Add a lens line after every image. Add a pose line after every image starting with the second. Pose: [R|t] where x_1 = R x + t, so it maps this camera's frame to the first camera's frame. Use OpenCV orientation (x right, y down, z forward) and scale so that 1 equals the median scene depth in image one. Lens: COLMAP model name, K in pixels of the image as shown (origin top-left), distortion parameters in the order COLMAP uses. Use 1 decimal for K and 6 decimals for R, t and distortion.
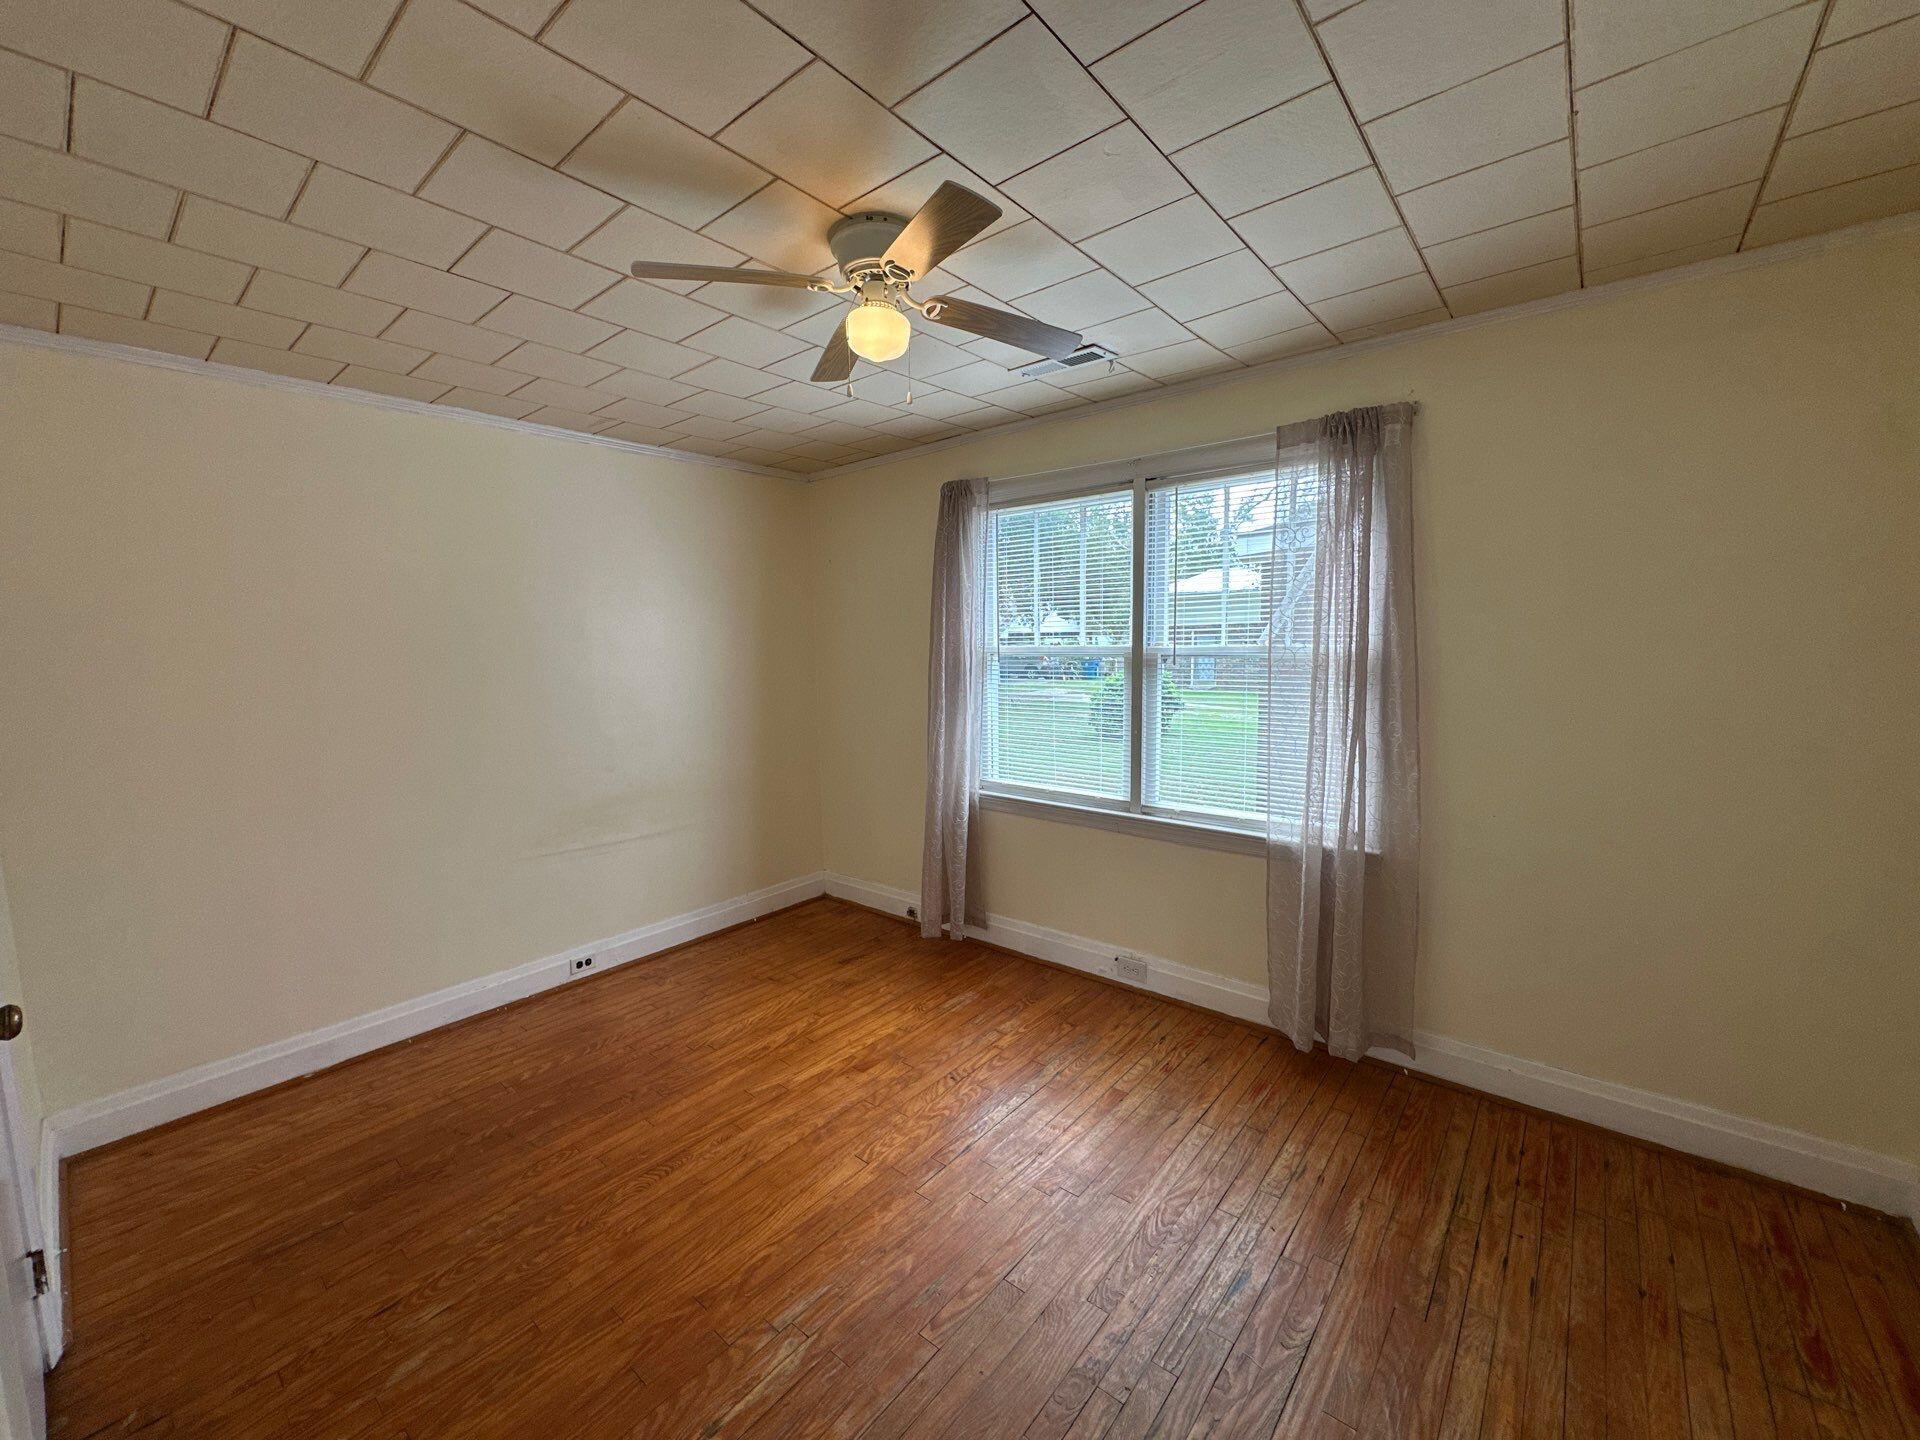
lens RADIAL K [[764.9, 0, 956.0], [0, 764.9, 717.7], [0, 0, 1]] dist [-0.002701, 0.000354]
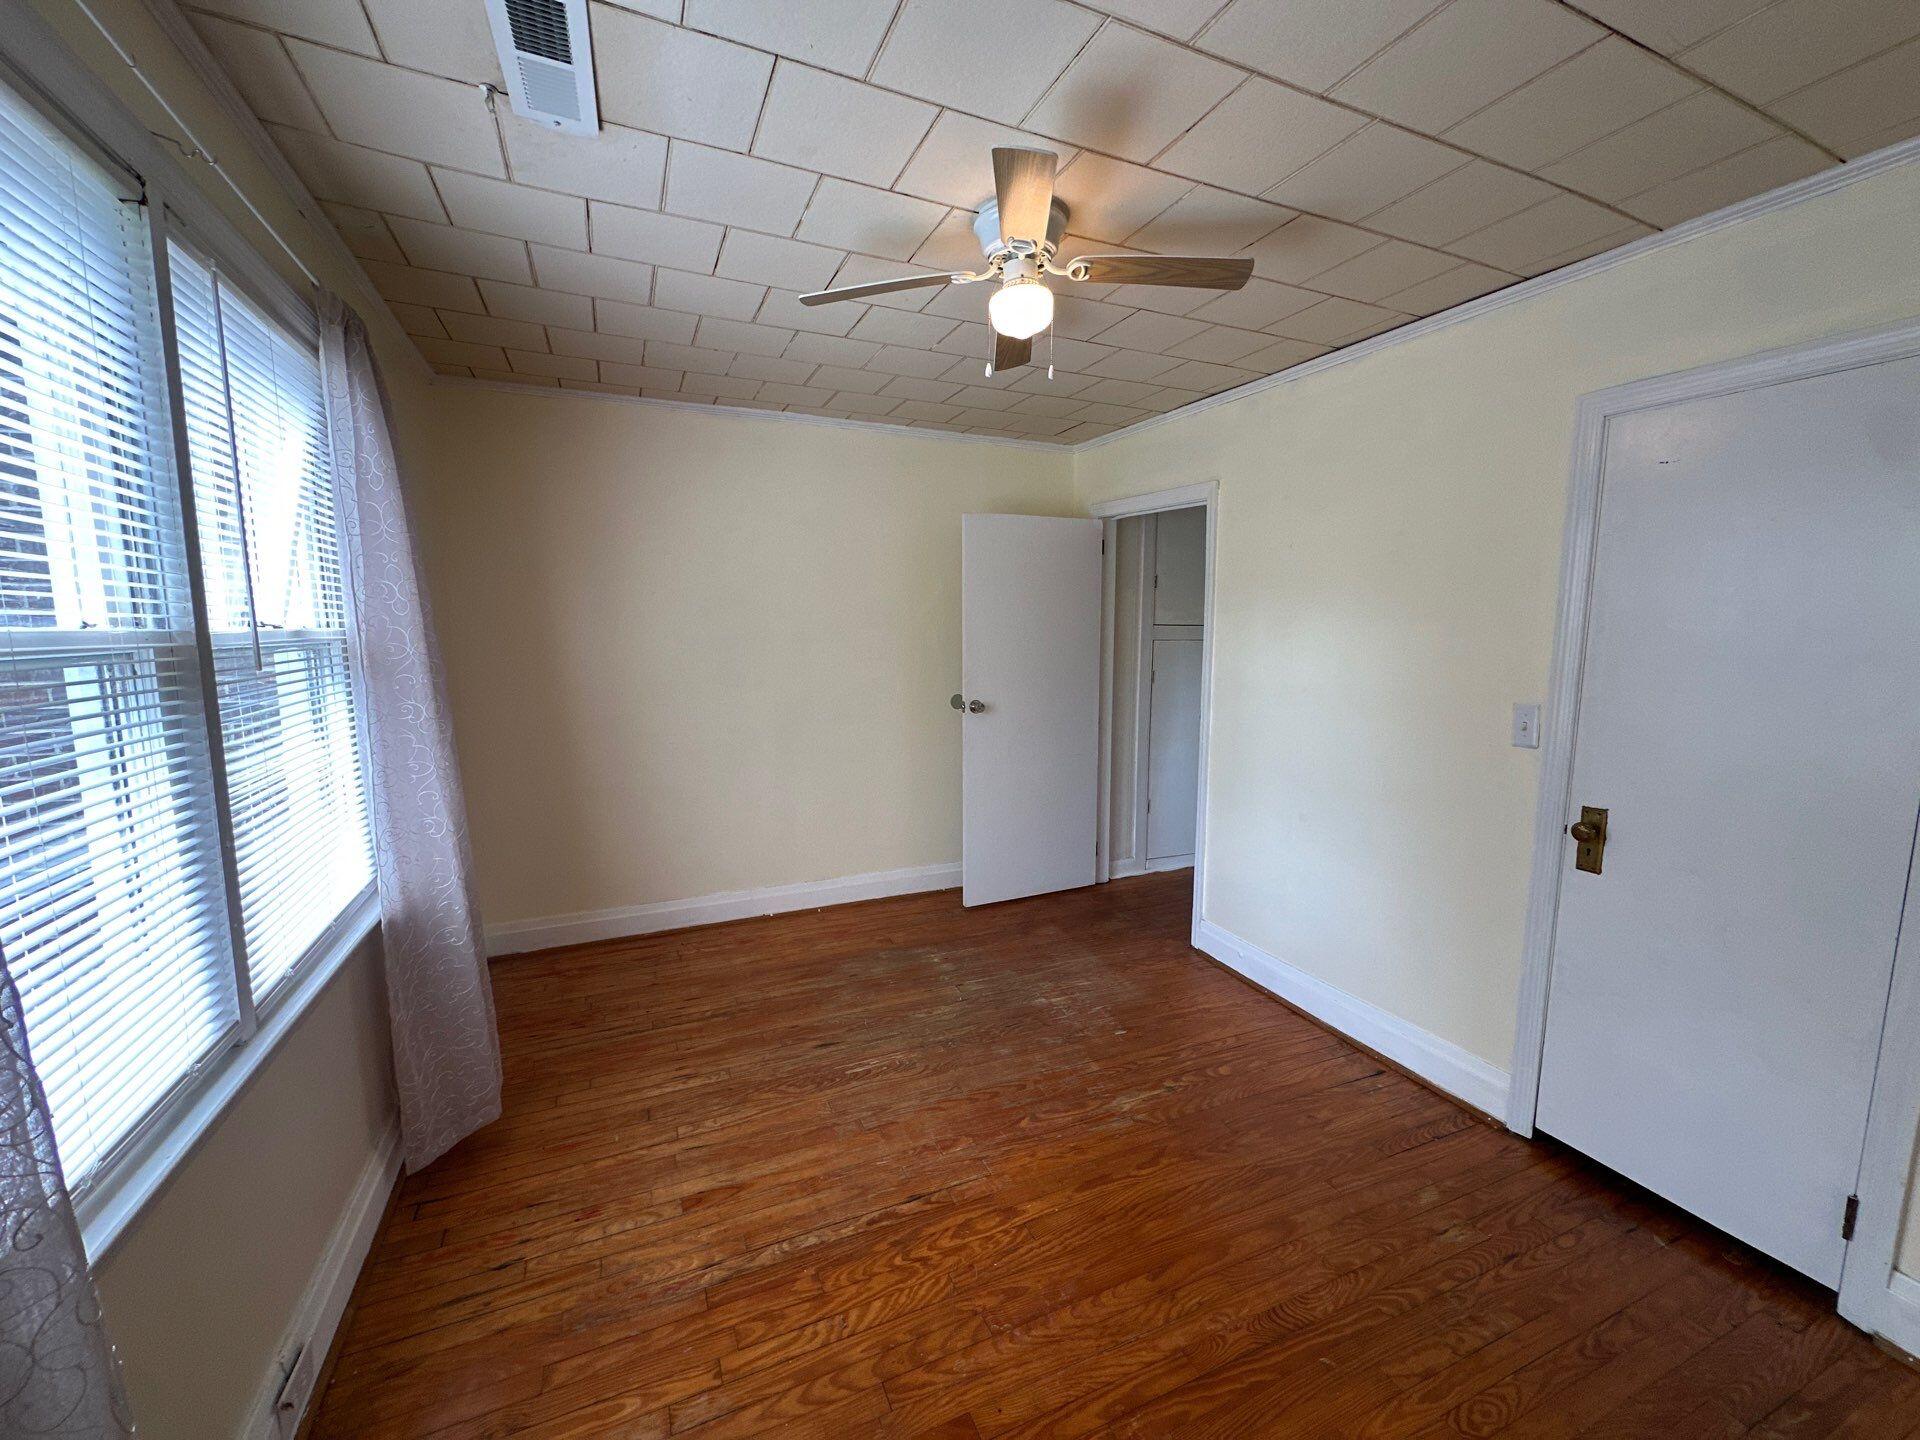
lens RADIAL K [[764.9, 0, 961.1], [0, 764.9, 720.3], [0, 0, 1]] dist [-0.002701, 0.000354]
pose [[-0.897525, -0.040556, 0.439096, -0.475536], [0.059200, 0.975665, 0.211122, -0.177806], [-0.436973, 0.215482, -0.873283, 1.946717]]
